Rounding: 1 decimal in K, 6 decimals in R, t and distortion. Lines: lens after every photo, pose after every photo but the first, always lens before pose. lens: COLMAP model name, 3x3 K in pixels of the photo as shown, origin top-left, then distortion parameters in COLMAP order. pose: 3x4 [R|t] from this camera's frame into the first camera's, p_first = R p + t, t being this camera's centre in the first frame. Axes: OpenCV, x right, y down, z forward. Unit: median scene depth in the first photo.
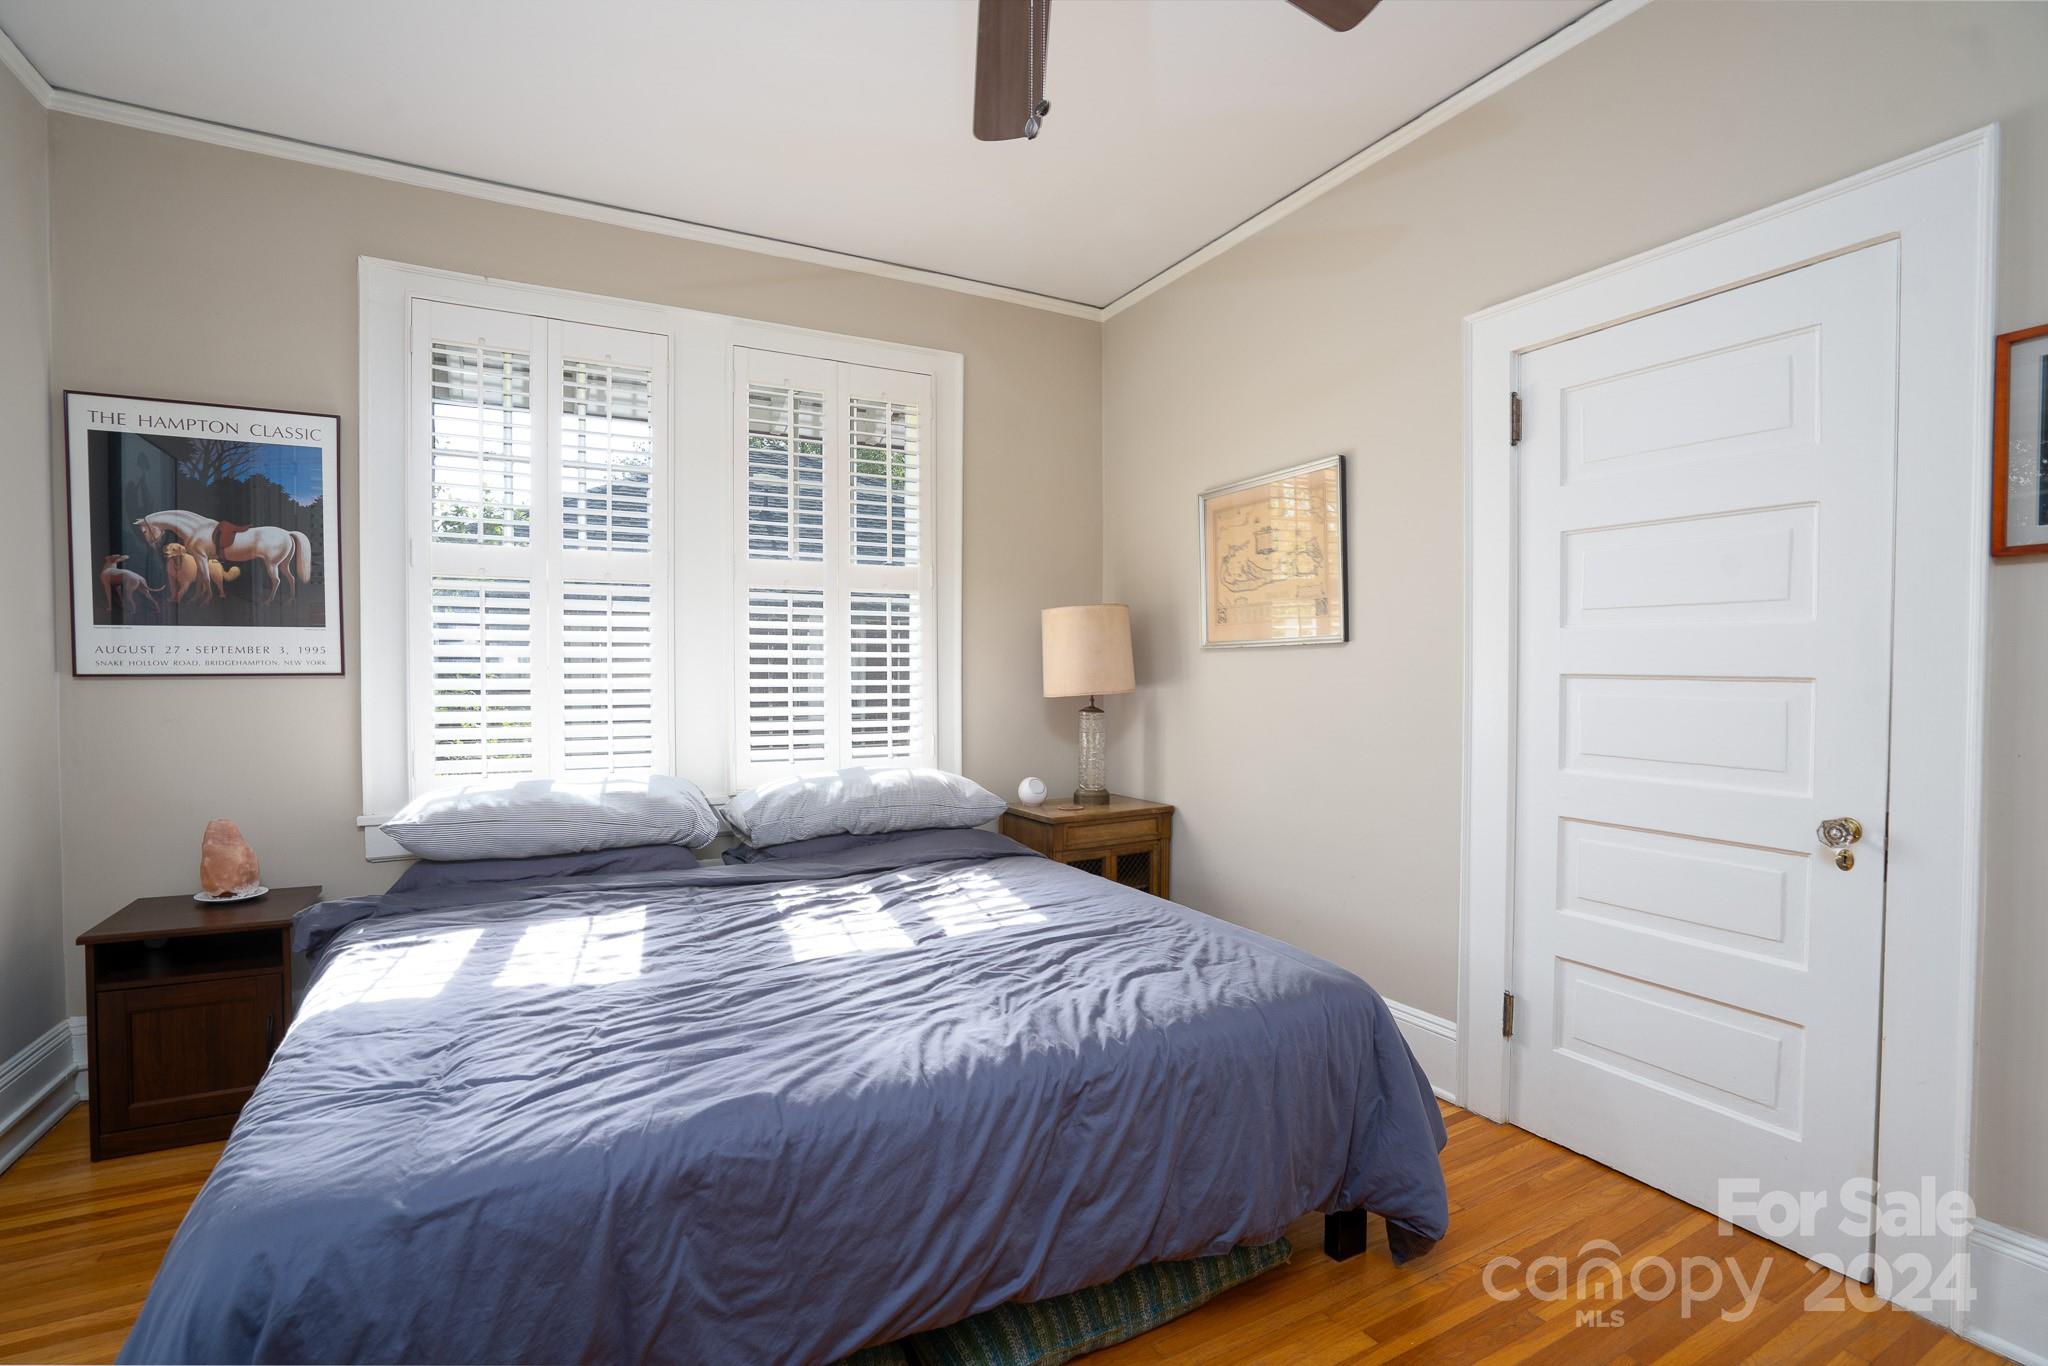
lens RADIAL K [[978.3, 0, 1024.0], [0, 978.3, 683.0], [0, 0, 1]] dist [-0.001098, -0.000046]
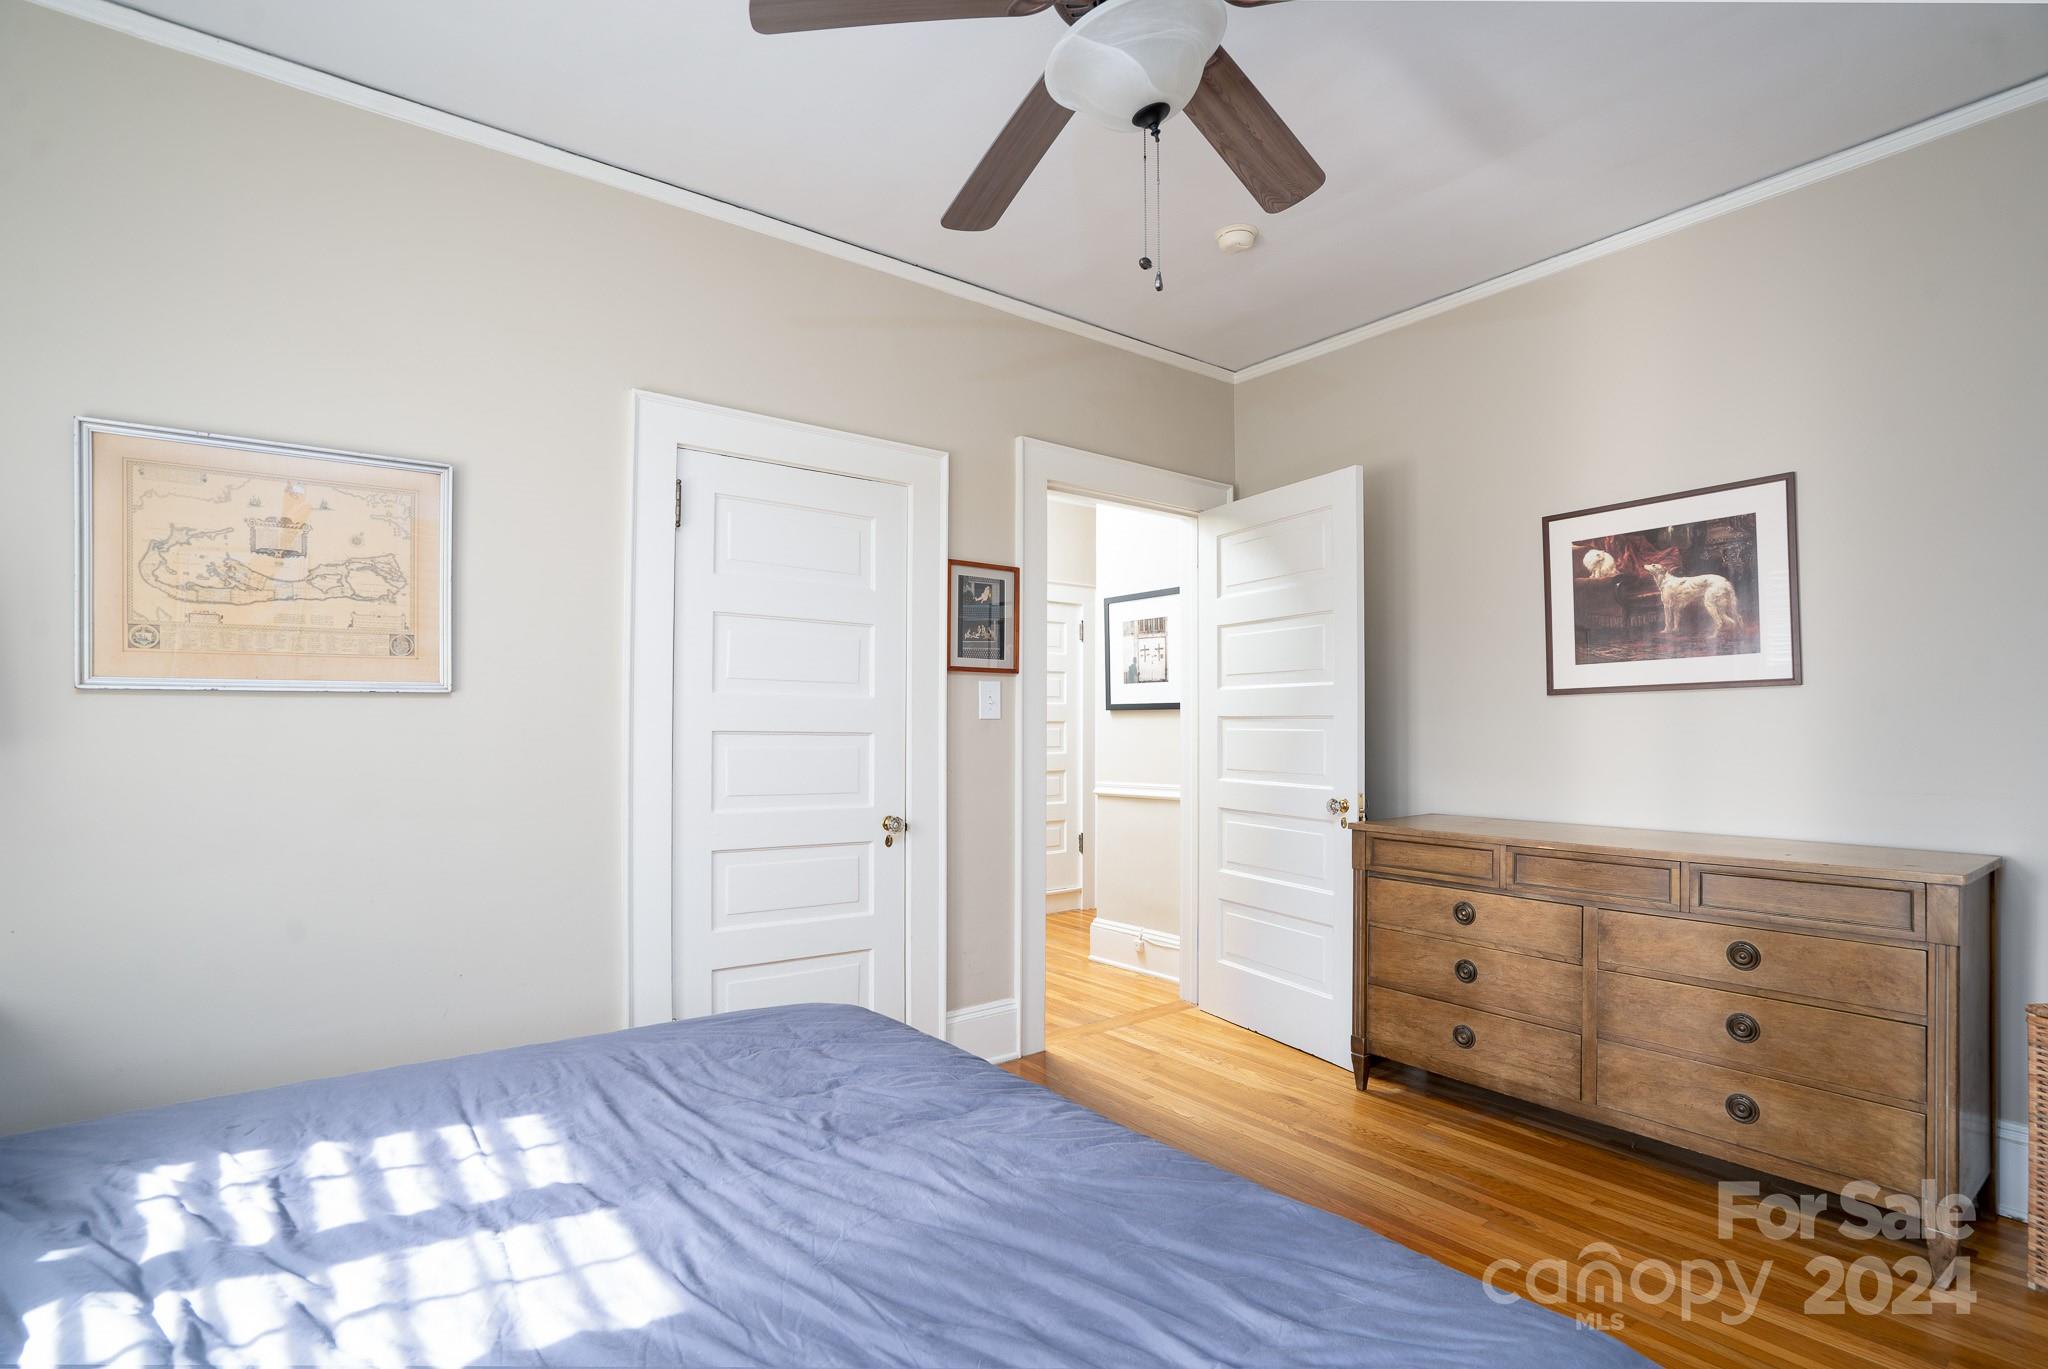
lens RADIAL K [[978.3, 0, 1024.0], [0, 978.3, 684.5], [0, 0, 1]] dist [-0.001098, -0.000046]
pose [[-0.145245, 0.039114, 0.988622, -0.483718], [0.006418, 0.999234, -0.038591, -0.012024], [-0.989375, 0.000739, -0.145385, 0.560840]]
